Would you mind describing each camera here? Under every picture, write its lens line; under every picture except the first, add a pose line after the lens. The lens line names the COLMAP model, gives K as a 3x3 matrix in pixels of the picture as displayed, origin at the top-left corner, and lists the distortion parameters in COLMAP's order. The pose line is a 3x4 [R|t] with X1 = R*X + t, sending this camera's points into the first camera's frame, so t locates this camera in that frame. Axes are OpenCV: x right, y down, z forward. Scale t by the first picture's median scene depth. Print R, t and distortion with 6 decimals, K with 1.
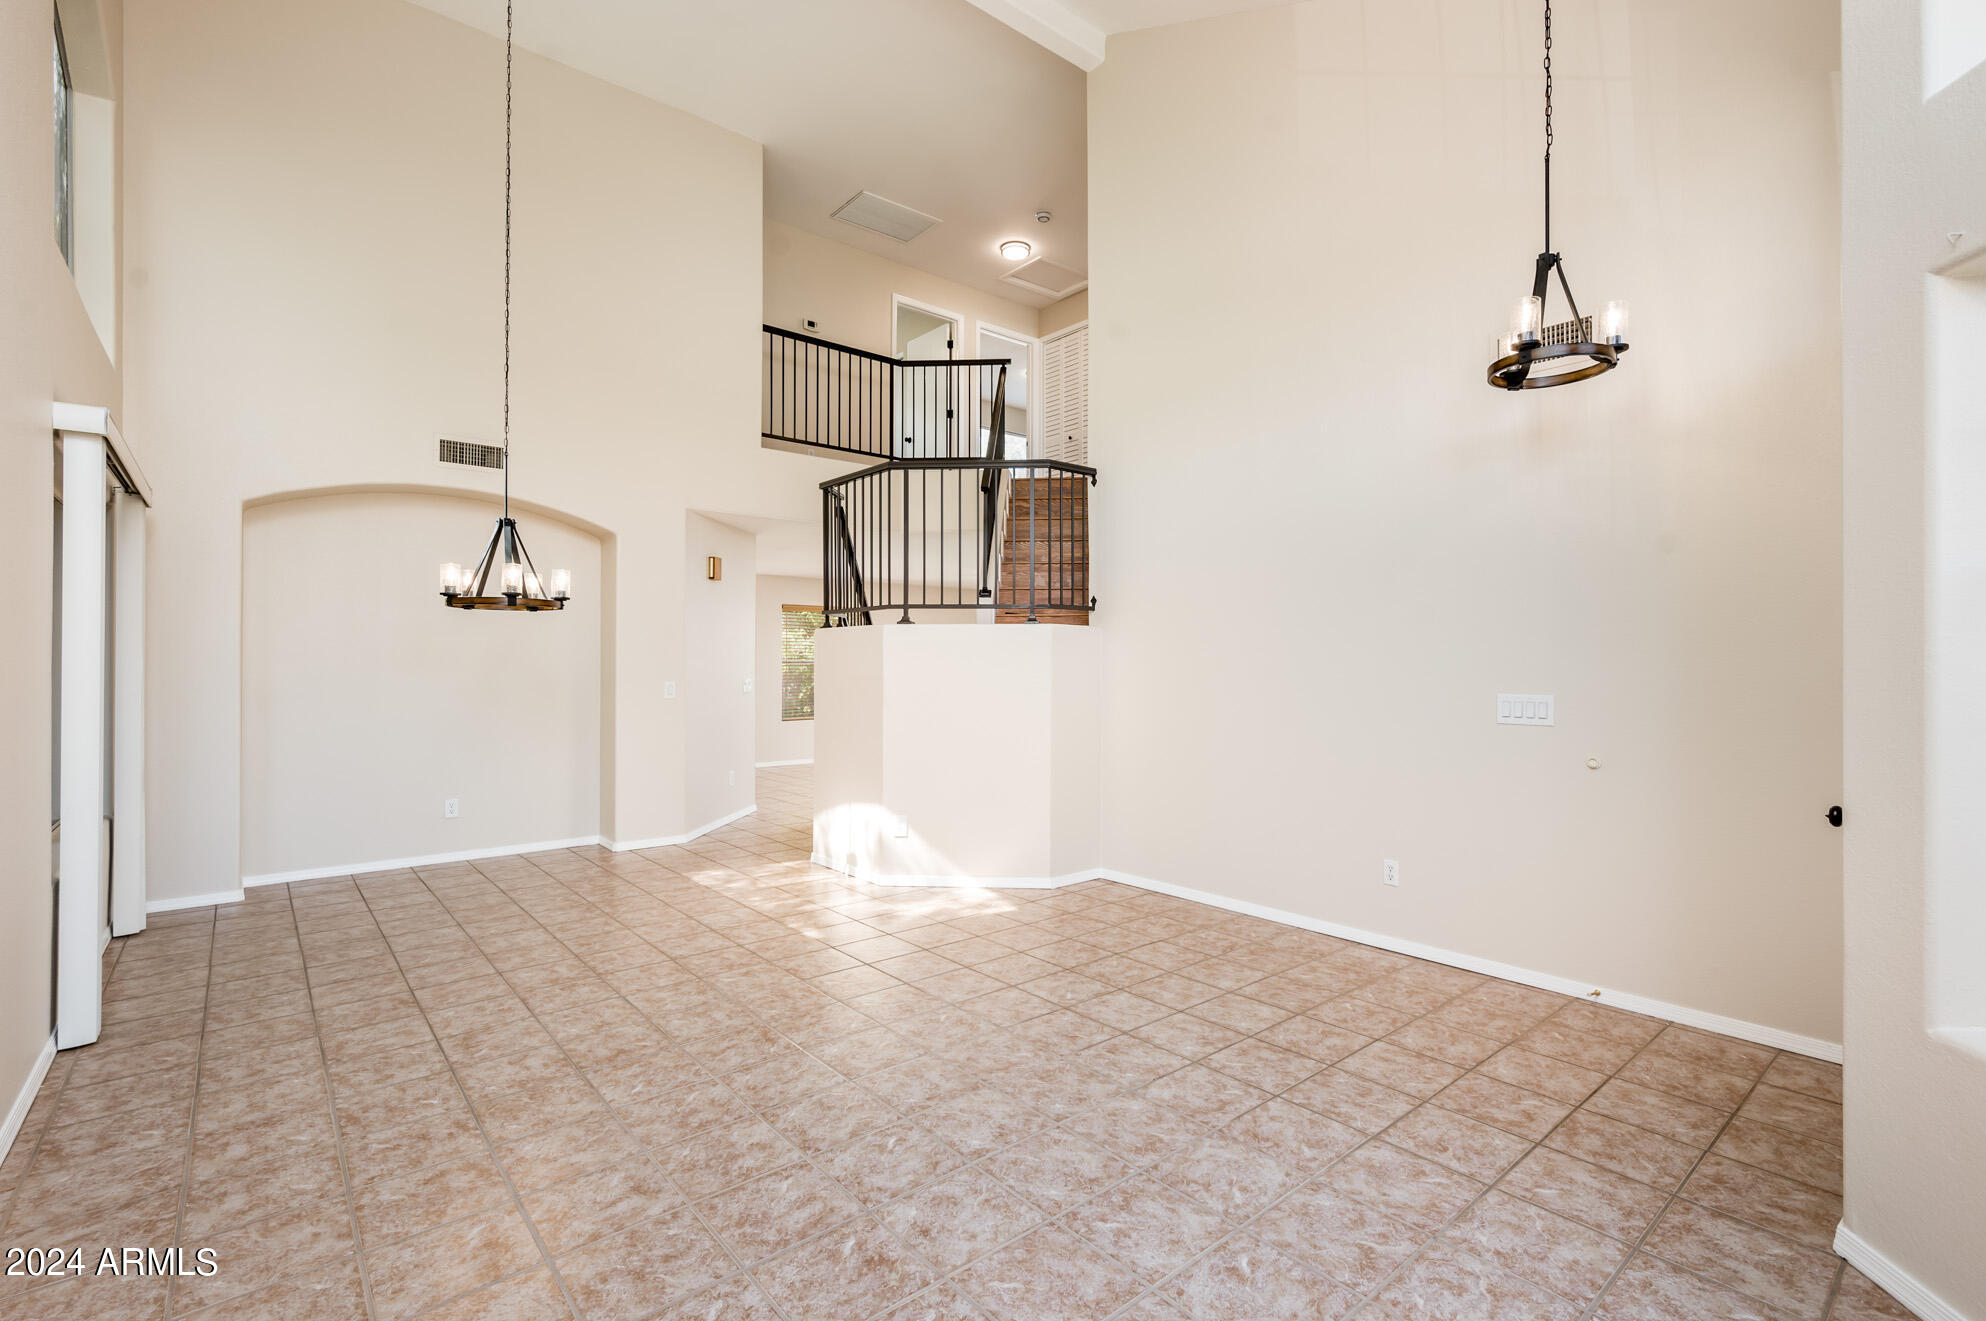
lens RADIAL K [[882.3, 0, 1006.4], [0, 882.3, 663.8], [0, 0, 1]] dist [-0.001628, -0.002551]
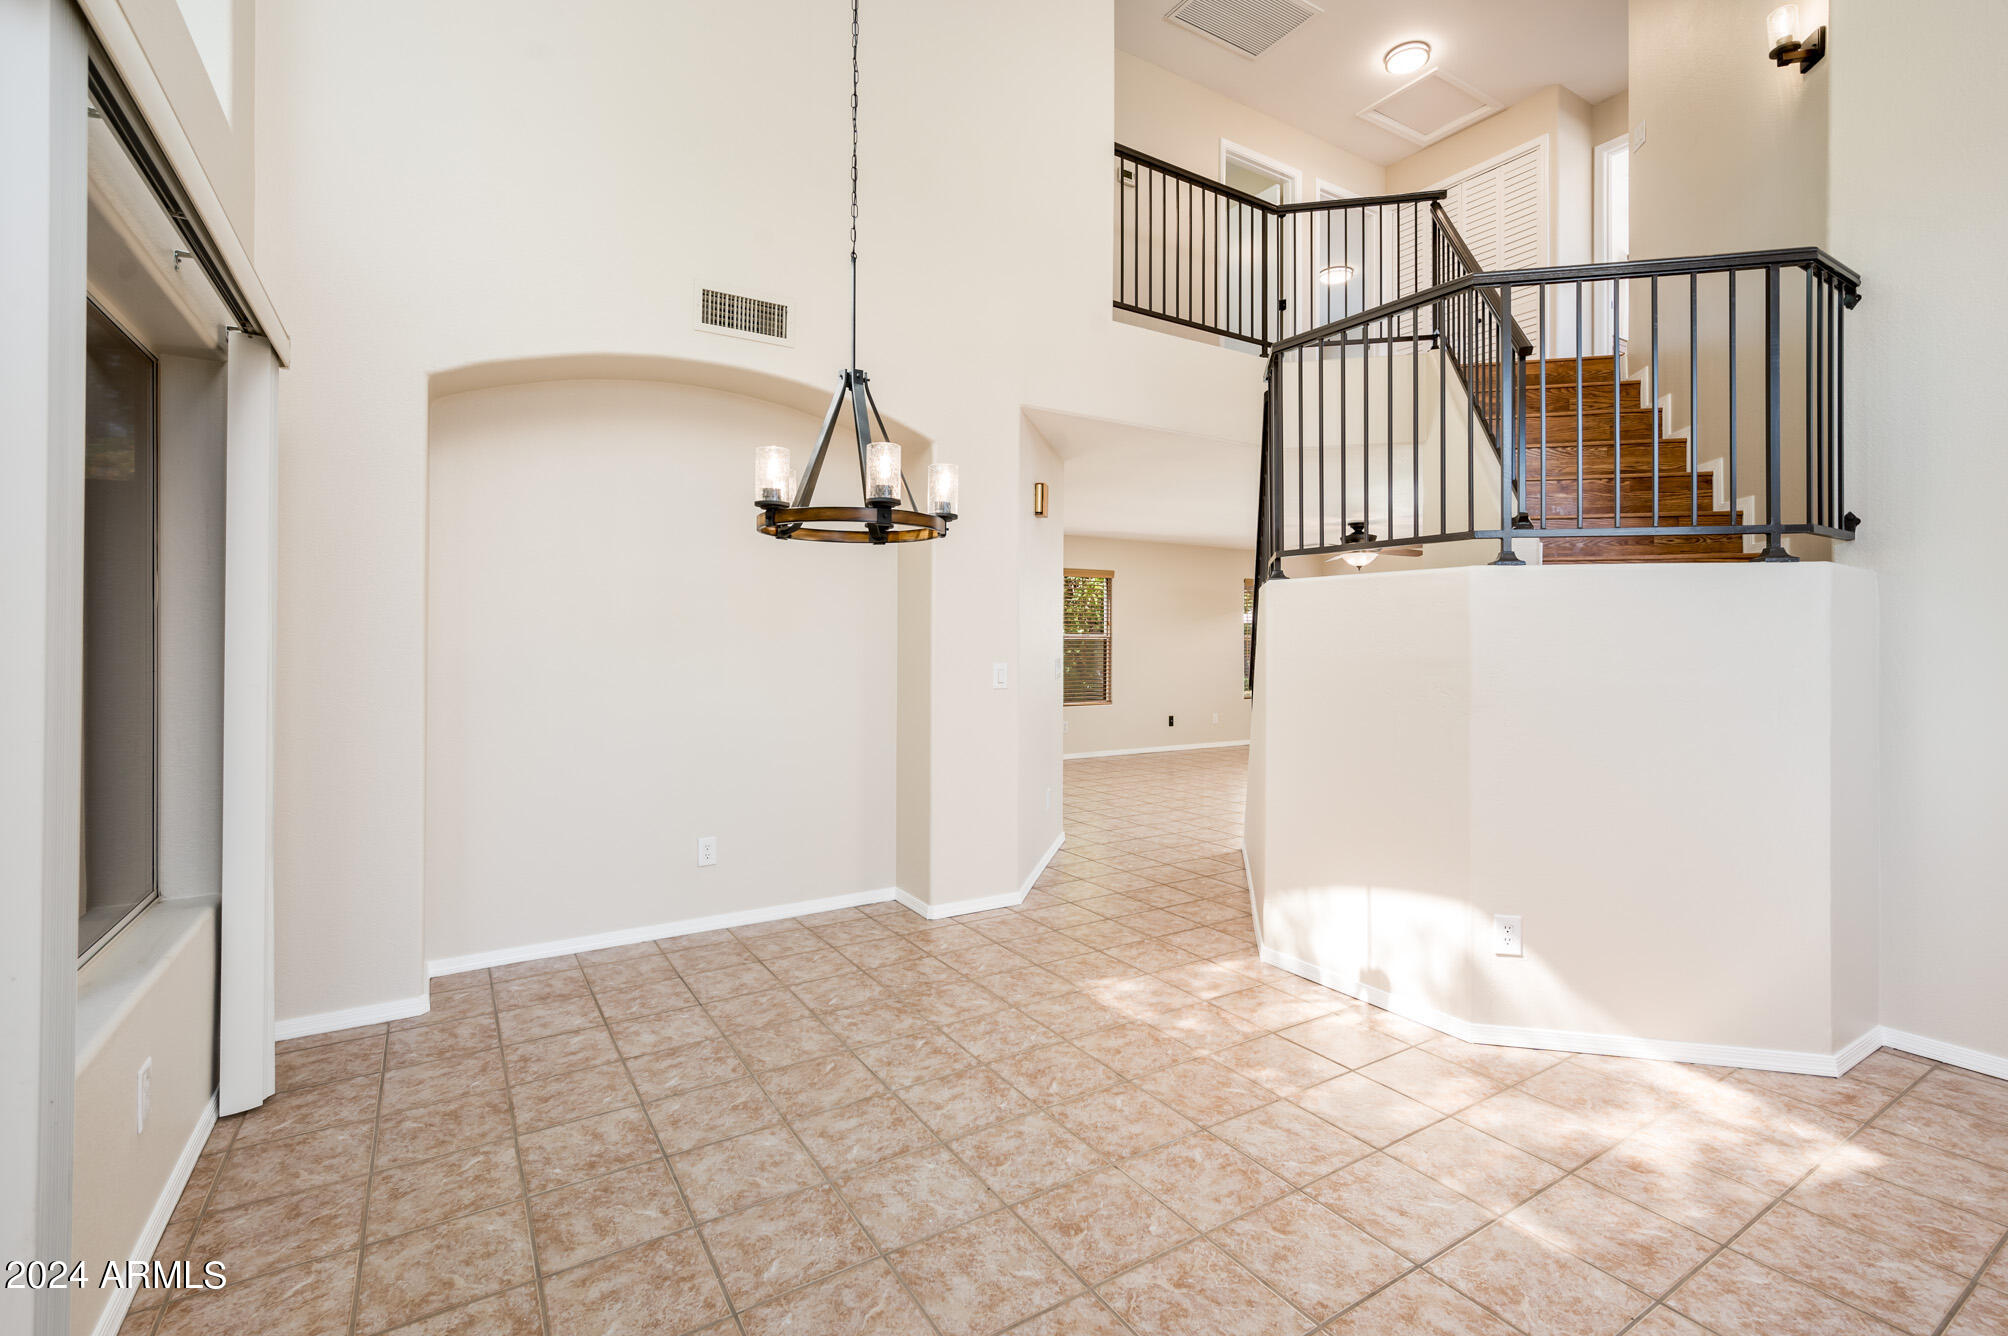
lens RADIAL K [[892.1, 0, 998.0], [0, 892.1, 639.8], [0, 0, 1]] dist [-0.001628, -0.002551]
pose [[0.988911, 0.005423, -0.148412, -0.351335], [-0.005438, 0.999985, 0.000304, 0.002106], [0.148412, 0.000507, 0.988926, 0.409244]]
